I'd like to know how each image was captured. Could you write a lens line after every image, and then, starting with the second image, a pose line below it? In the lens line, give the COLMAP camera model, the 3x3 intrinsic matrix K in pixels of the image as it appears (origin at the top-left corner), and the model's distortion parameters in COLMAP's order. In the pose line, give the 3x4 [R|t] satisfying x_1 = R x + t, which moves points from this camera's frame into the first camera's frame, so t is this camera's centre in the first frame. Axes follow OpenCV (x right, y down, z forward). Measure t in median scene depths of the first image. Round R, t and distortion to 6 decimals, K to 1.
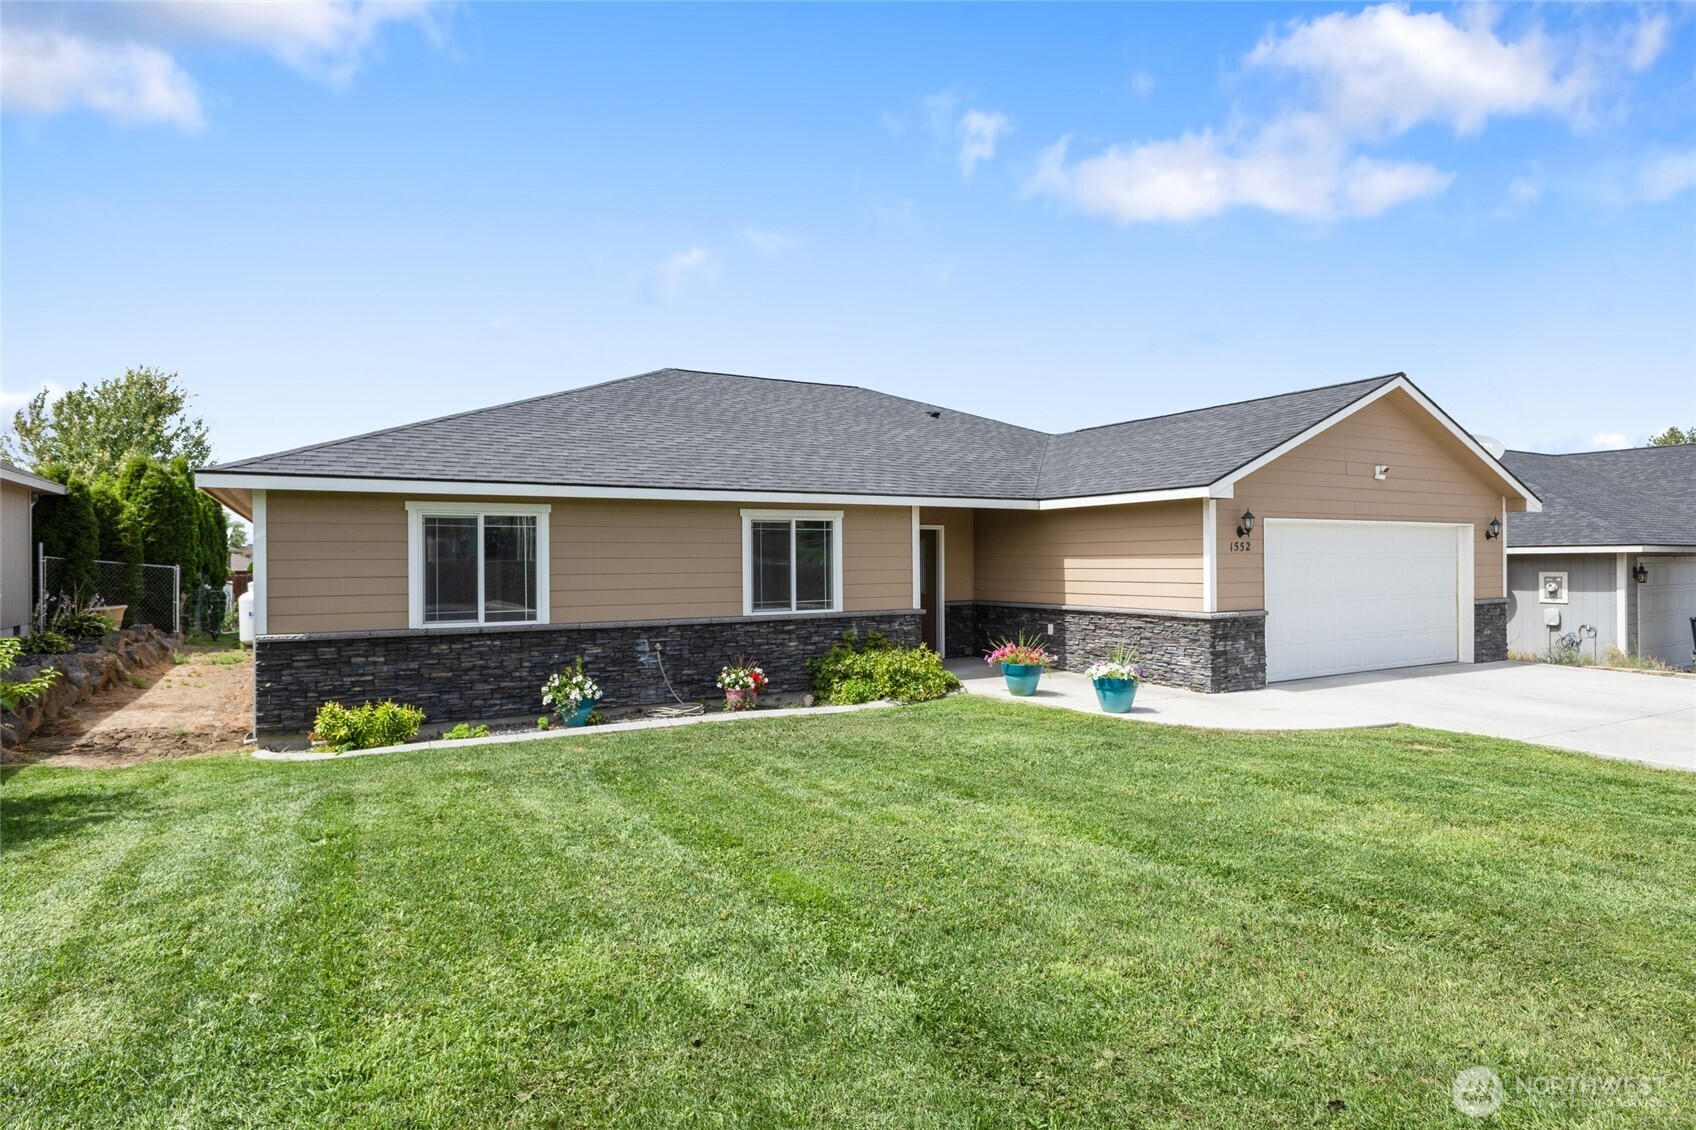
lens RADIAL K [[944.0, 0, 846.7], [0, 944.0, 571.9], [0, 0, 1]] dist [-0.003756, -0.000617]
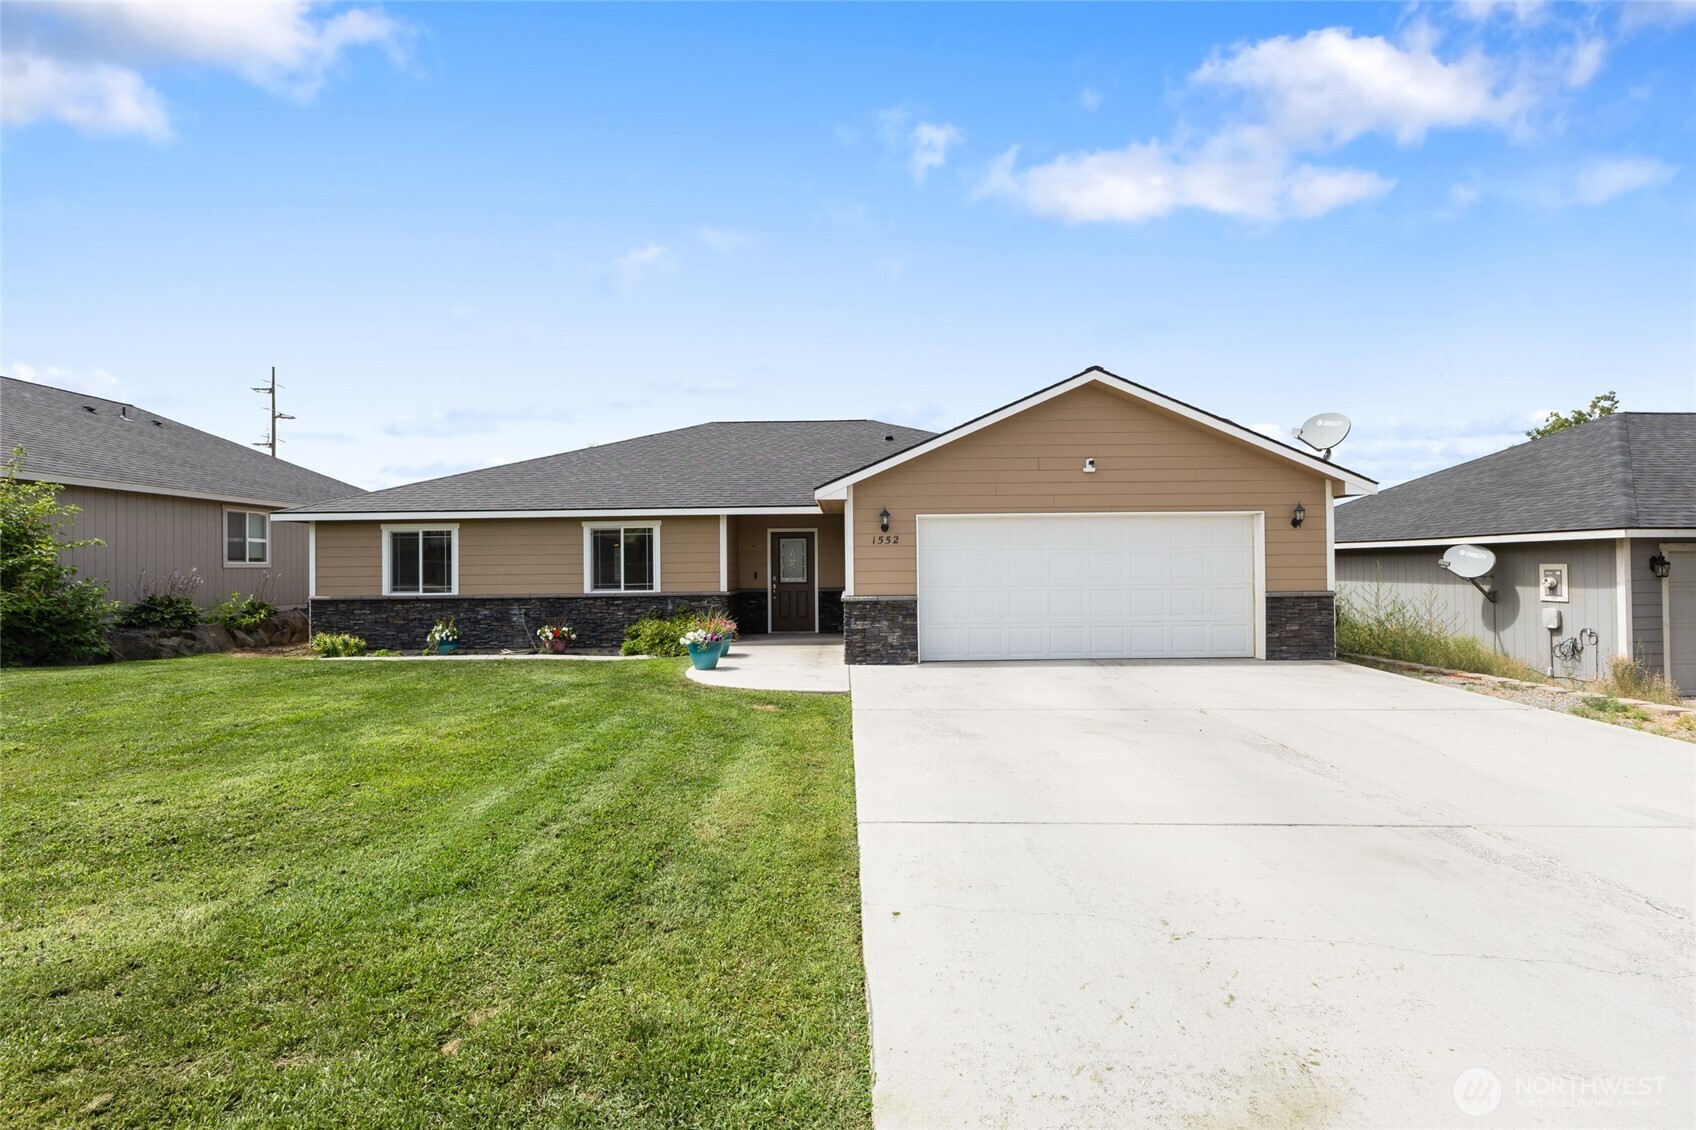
lens RADIAL K [[763.6, 0, 847.5], [0, 763.6, 560.2], [0, 0, 1]] dist [-0.004980, -0.000373]
pose [[0.859852, -0.006395, -0.510504, 0.851618], [-0.000562, 0.999909, -0.013471, 0.010239], [0.510544, 0.011870, 0.859770, 0.169792]]
